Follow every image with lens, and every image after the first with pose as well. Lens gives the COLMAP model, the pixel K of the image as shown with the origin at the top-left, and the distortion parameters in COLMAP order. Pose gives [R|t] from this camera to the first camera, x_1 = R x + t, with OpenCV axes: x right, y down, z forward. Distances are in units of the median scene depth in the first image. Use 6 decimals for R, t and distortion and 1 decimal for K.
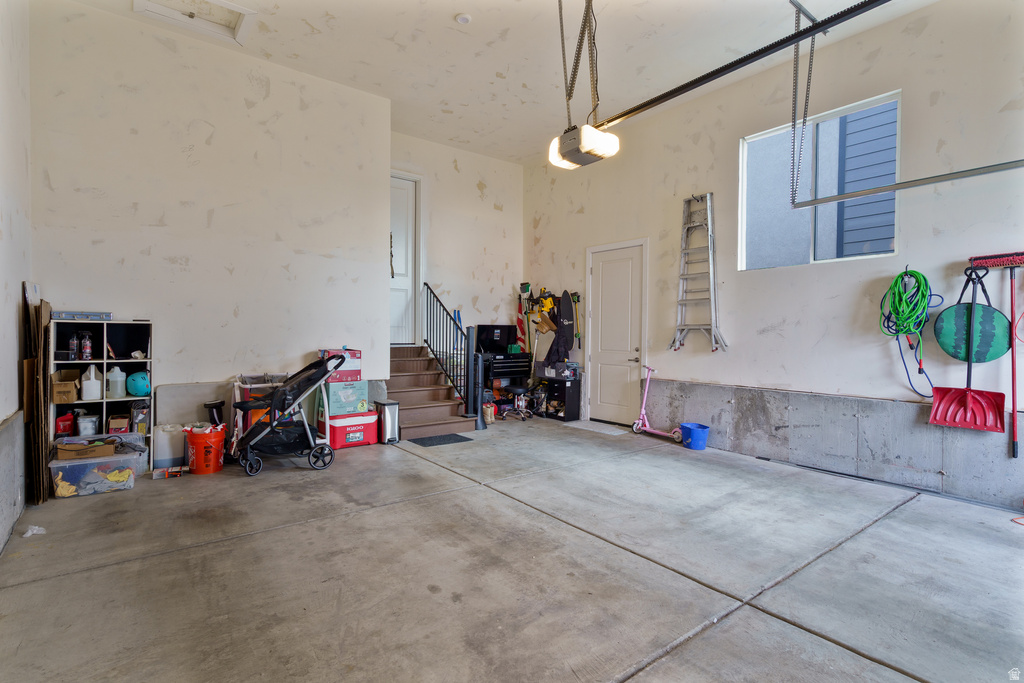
lens RADIAL K [[514.8, 0, 512.0], [0, 514.8, 341.5], [0, 0, 1]] dist [0.006222, 0.000729]
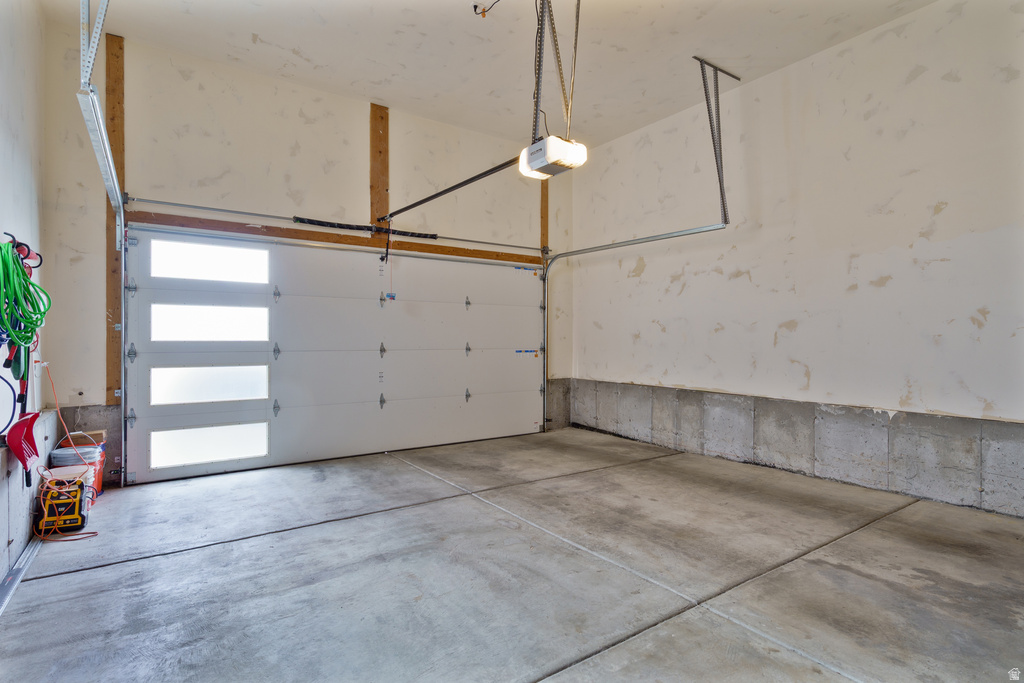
lens RADIAL K [[514.8, 0, 512.0], [0, 514.8, 341.5], [0, 0, 1]] dist [0.006222, 0.000729]
pose [[-0.997979, -0.011100, 0.062575, 0.152446], [-0.009412, 0.999586, 0.027197, -0.046620], [-0.062851, 0.026553, -0.997670, 2.032715]]
